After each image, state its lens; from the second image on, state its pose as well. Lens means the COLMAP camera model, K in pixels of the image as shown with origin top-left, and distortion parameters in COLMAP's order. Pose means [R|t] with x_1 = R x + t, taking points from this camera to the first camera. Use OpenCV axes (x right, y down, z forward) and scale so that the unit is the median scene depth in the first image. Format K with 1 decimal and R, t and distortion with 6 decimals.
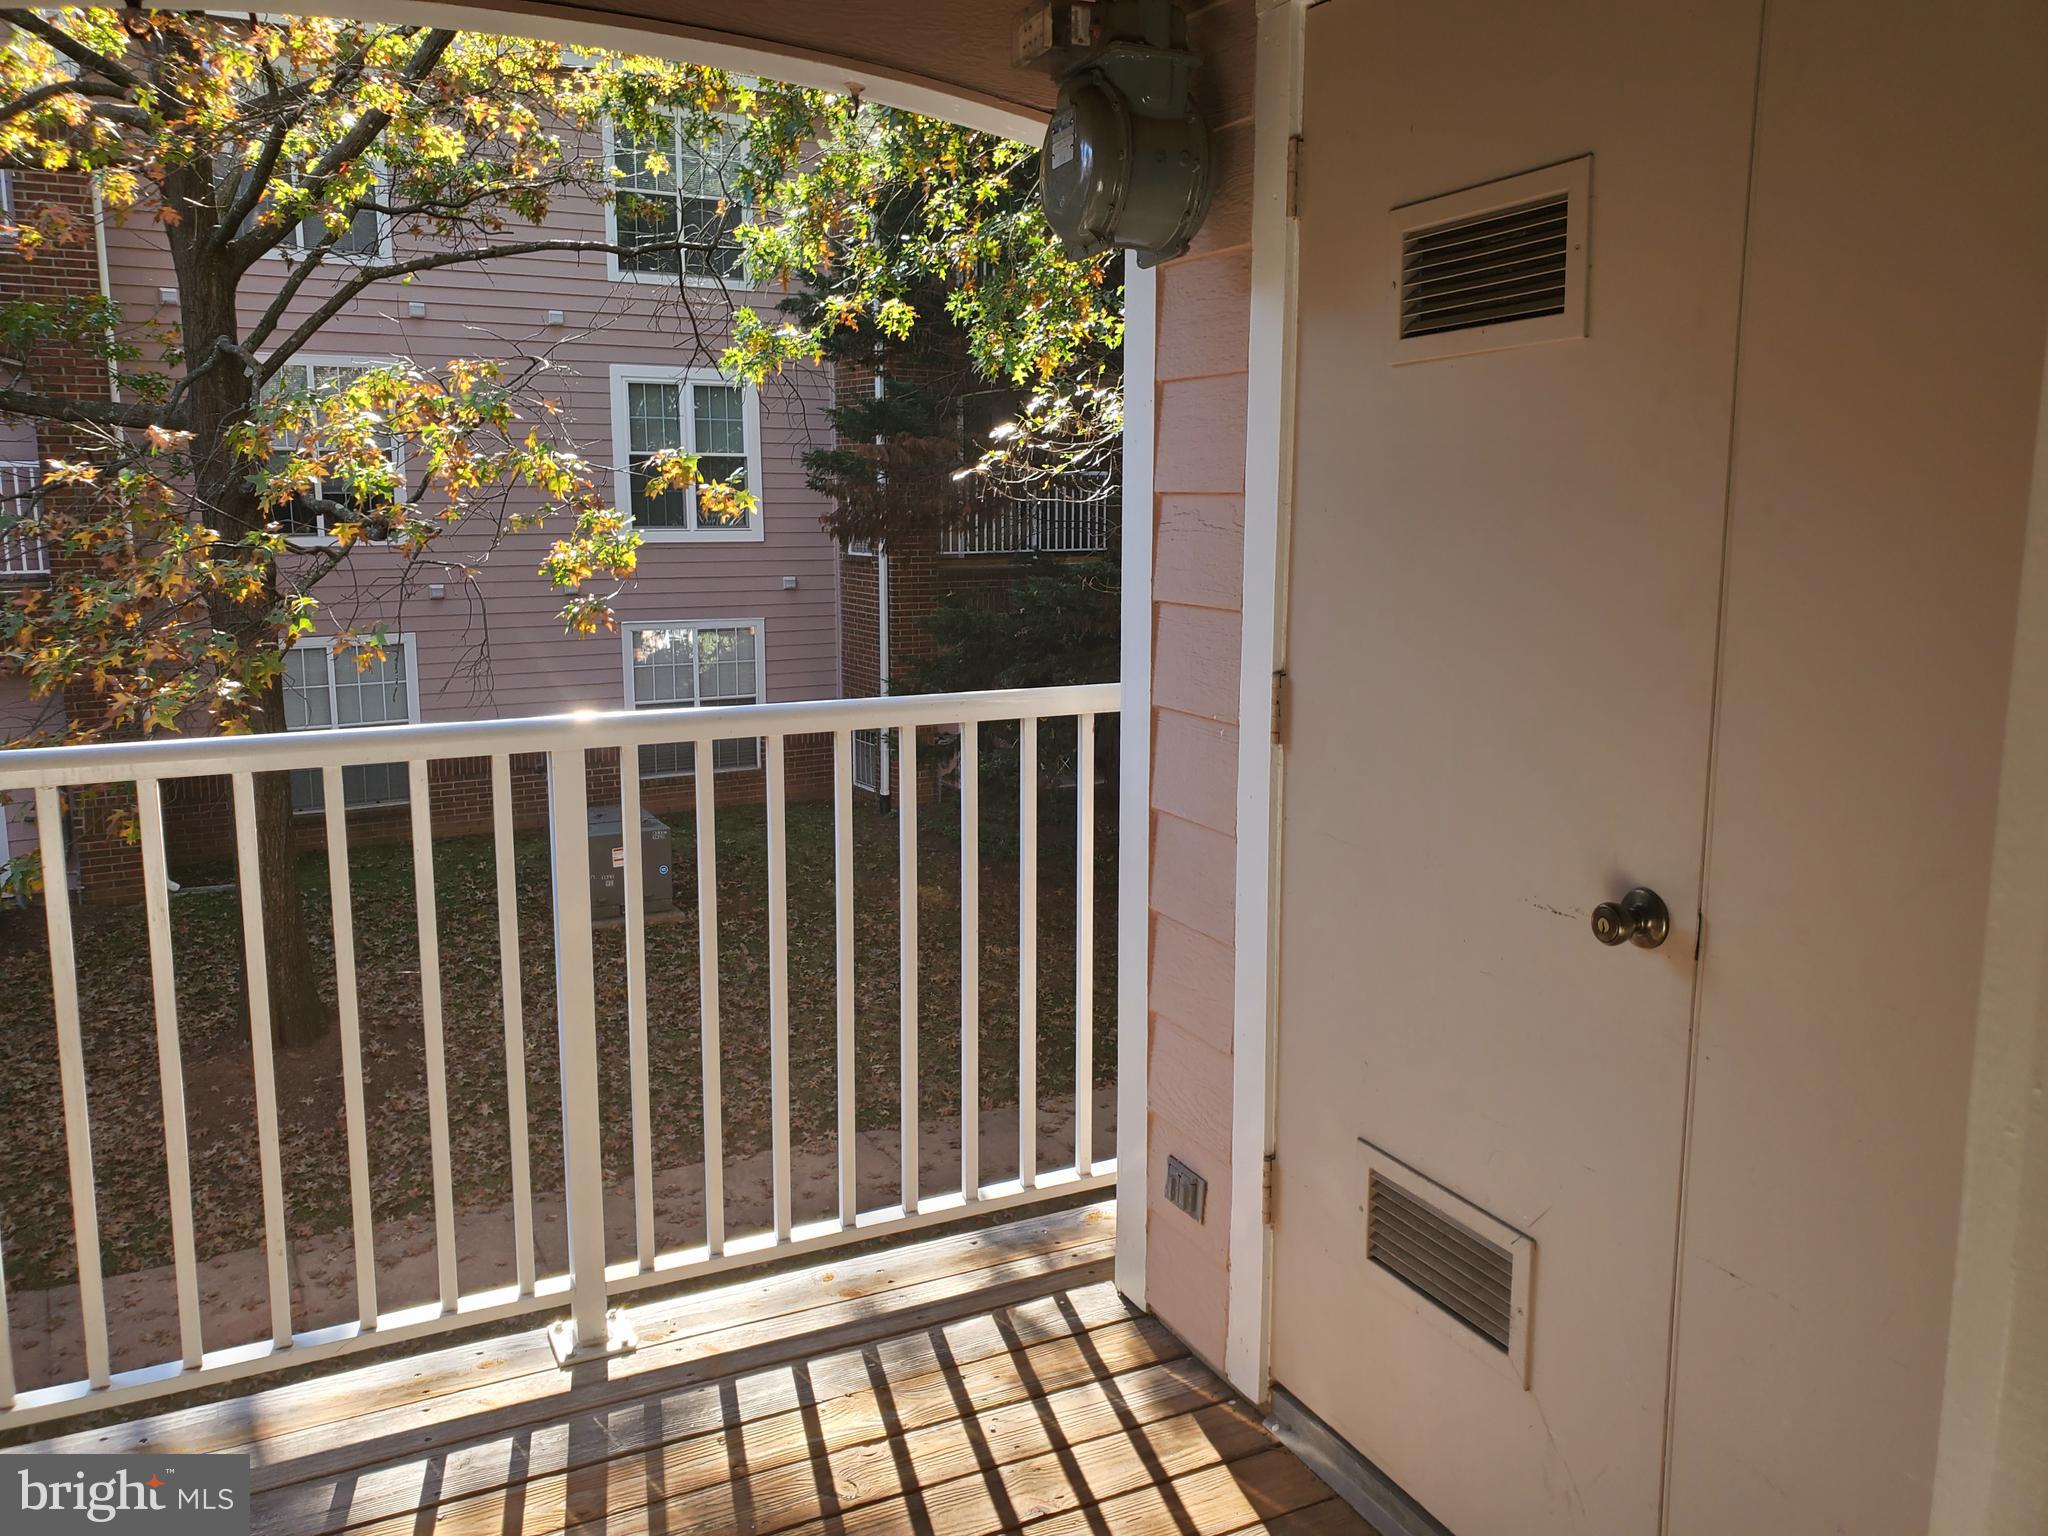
lens RADIAL K [[1564.6, 0, 1039.1], [0, 1564.6, 734.3], [0, 0, 1]] dist [-0.000585, -0.008679]
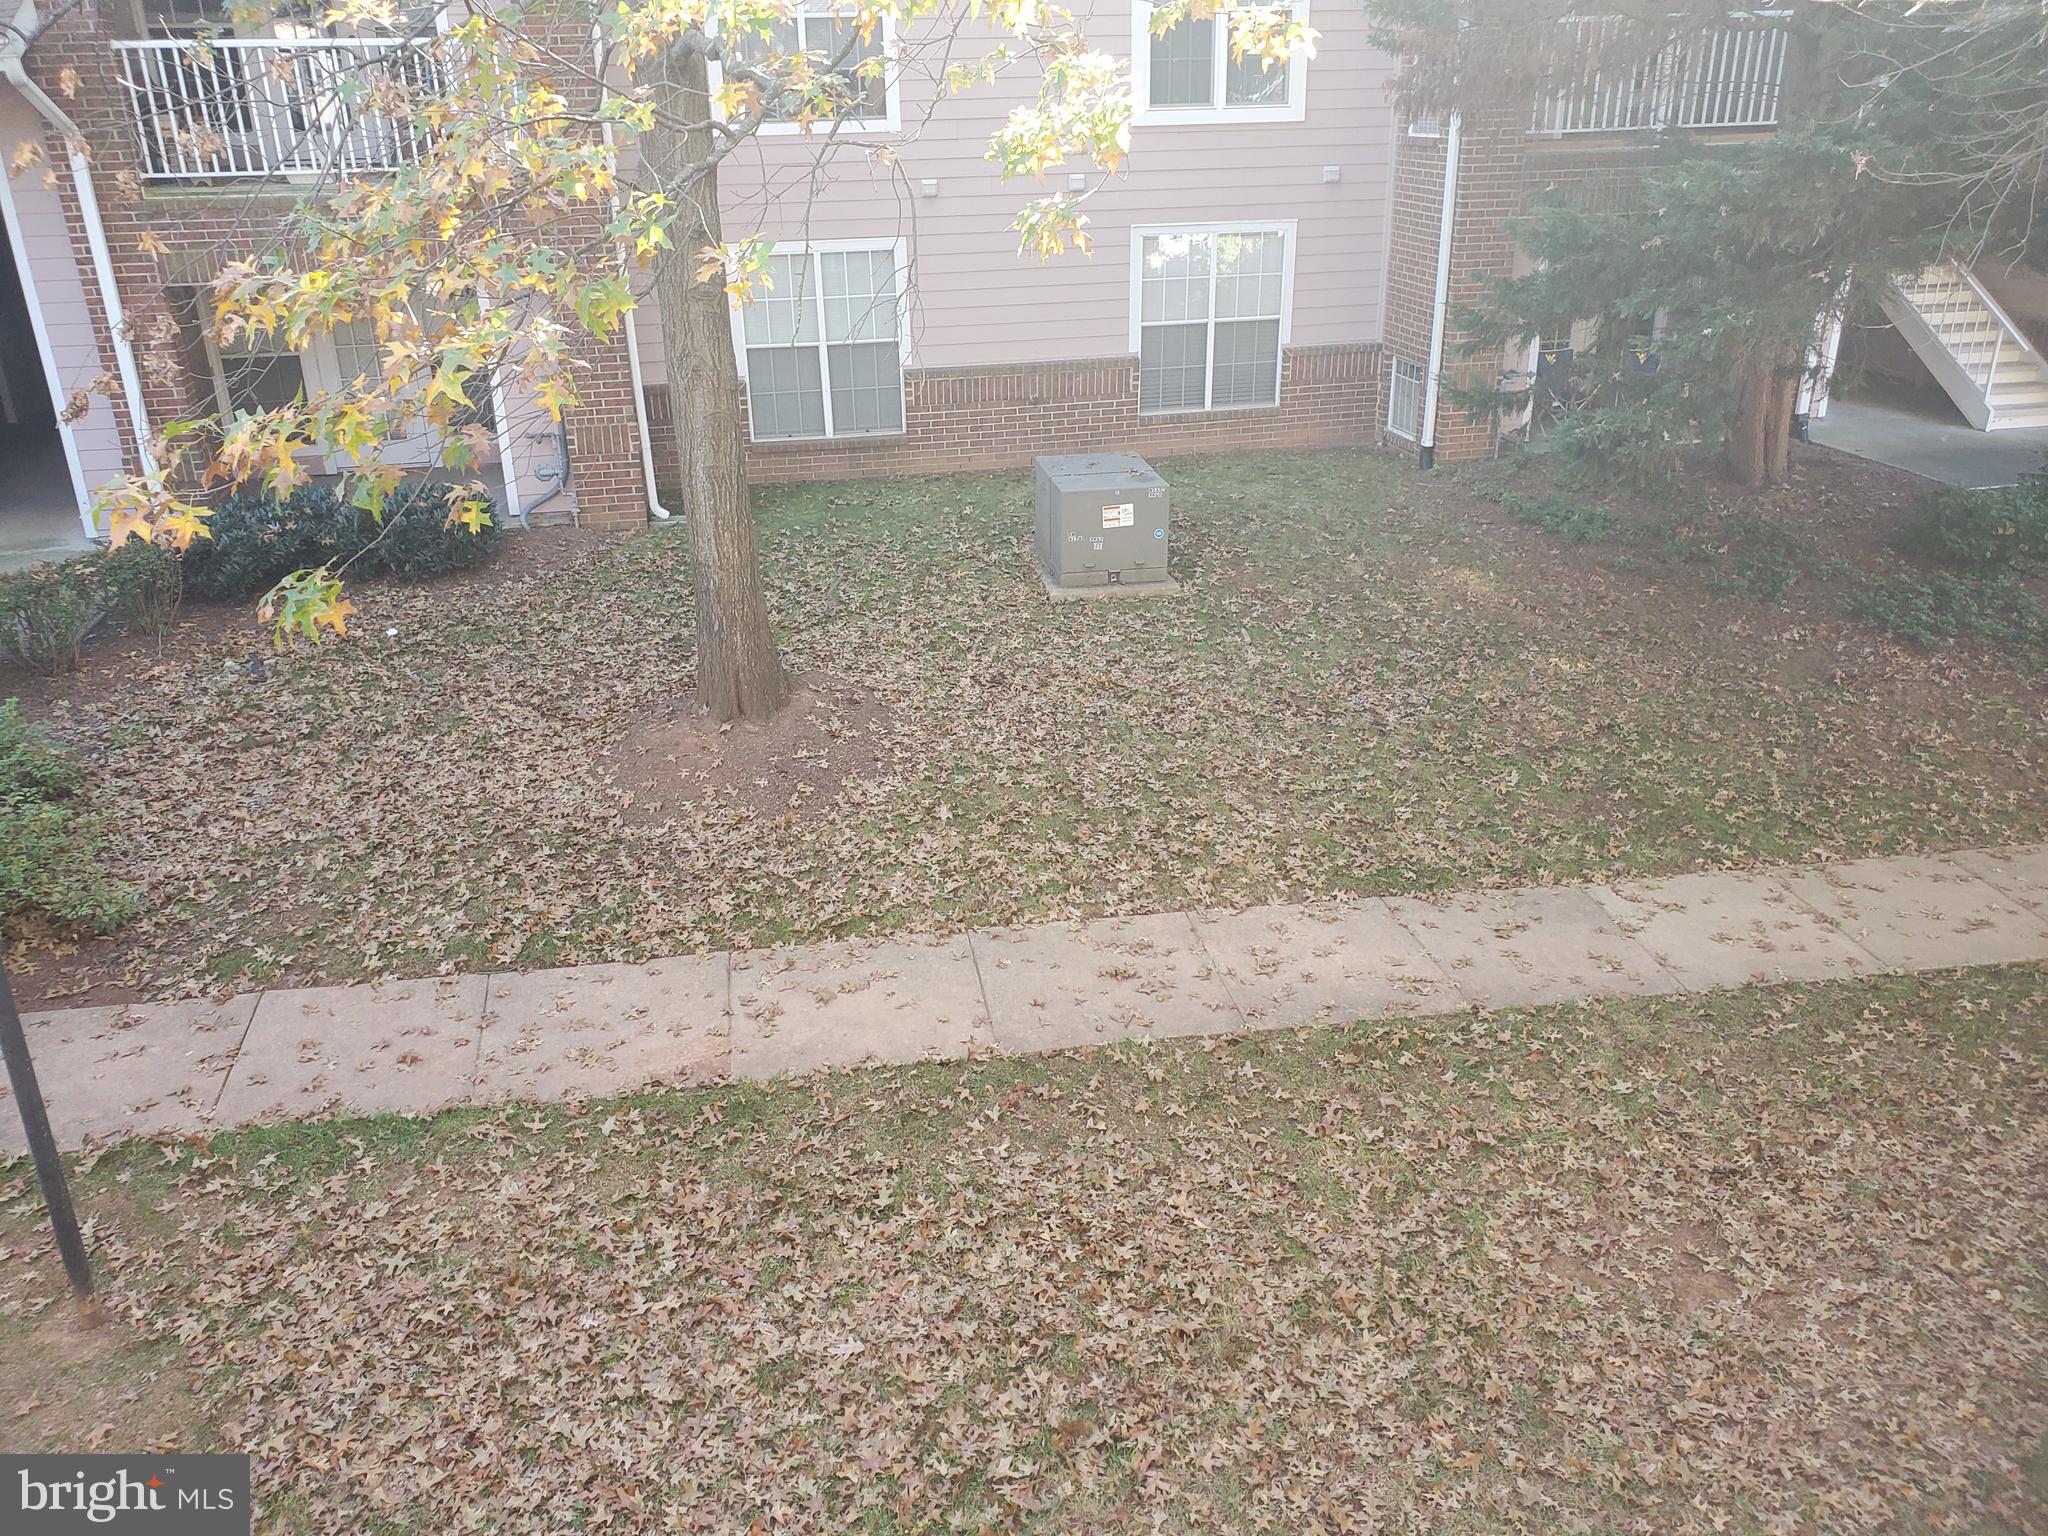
lens RADIAL K [[1543.4, 0, 1005.0], [0, 1543.4, 742.2], [0, 0, 1]] dist [0.096993, -0.183945]
pose [[0.941260, 0.110716, -0.319016, -0.072326], [-0.027979, 0.967045, 0.253064, -0.029945], [0.336522, -0.229273, 0.913338, 0.338359]]
